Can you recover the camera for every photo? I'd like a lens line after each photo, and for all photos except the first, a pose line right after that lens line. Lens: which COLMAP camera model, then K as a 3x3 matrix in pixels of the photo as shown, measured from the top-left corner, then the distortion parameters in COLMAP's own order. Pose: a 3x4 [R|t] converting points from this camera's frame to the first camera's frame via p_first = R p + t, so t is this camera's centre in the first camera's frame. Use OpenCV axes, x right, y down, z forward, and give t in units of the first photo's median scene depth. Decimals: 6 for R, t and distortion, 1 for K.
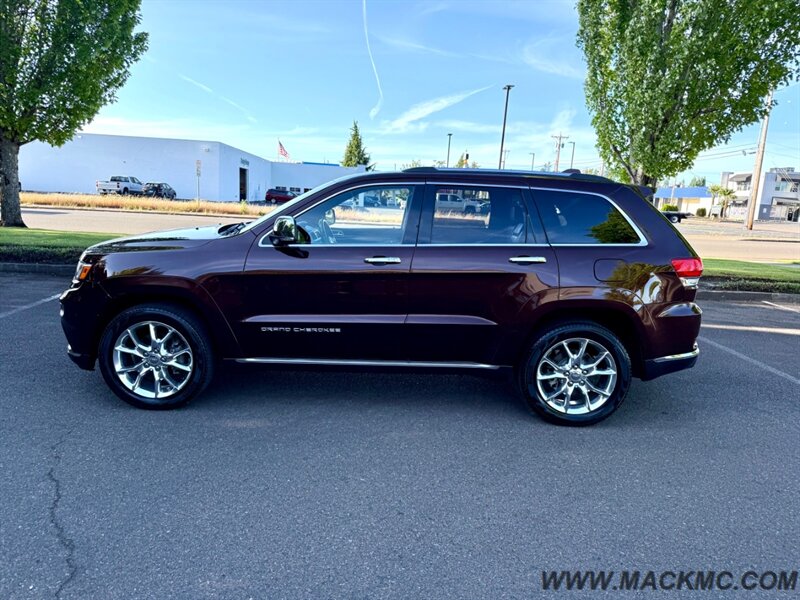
lens RADIAL K [[590.7, 0, 400.0], [0, 590.7, 300.0], [0, 0, 1]] dist [-0.004803, -0.025925]
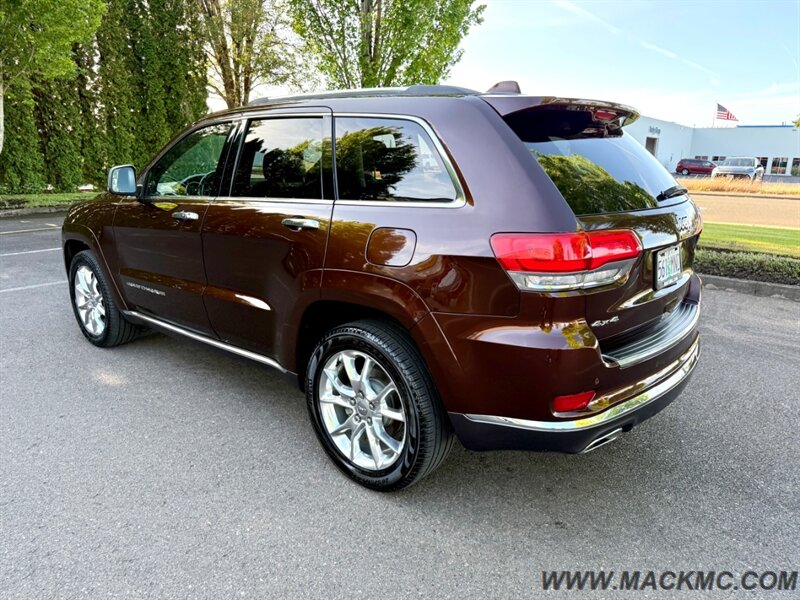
lens RADIAL K [[579.8, 0, 400.0], [0, 579.8, 300.0], [0, 0, 1]] dist [-0.001631, -0.003840]
pose [[0.732361, 0.121270, -0.670031, 0.727597], [-0.092321, 0.992611, 0.078745, -0.042991], [0.674629, 0.004188, 0.738145, 0.551497]]
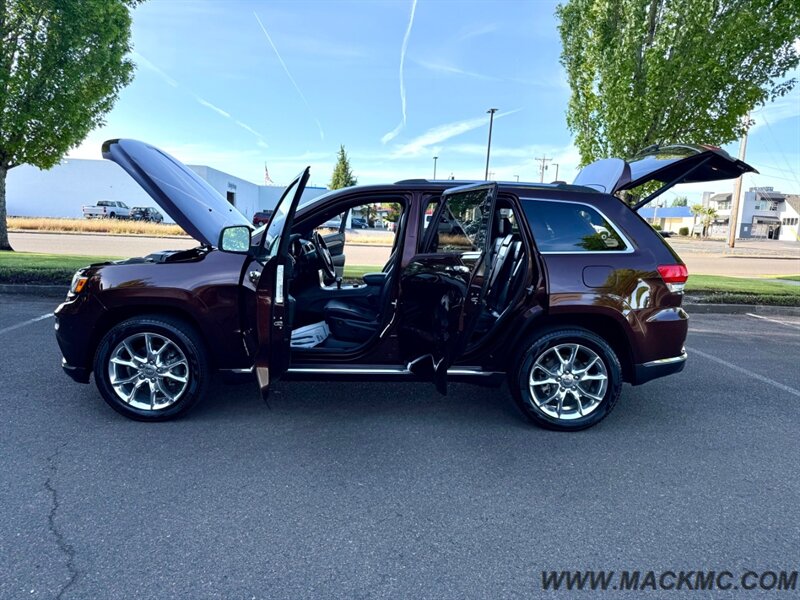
lens RADIAL K [[590.7, 0, 400.0], [0, 590.7, 300.0], [0, 0, 1]] dist [-0.004803, -0.025925]
pose [[0.999708, -0.012257, 0.020833, -0.010461], [0.013043, 0.999192, -0.038022, 0.023215], [-0.020350, 0.038282, 0.999060, -0.015470]]
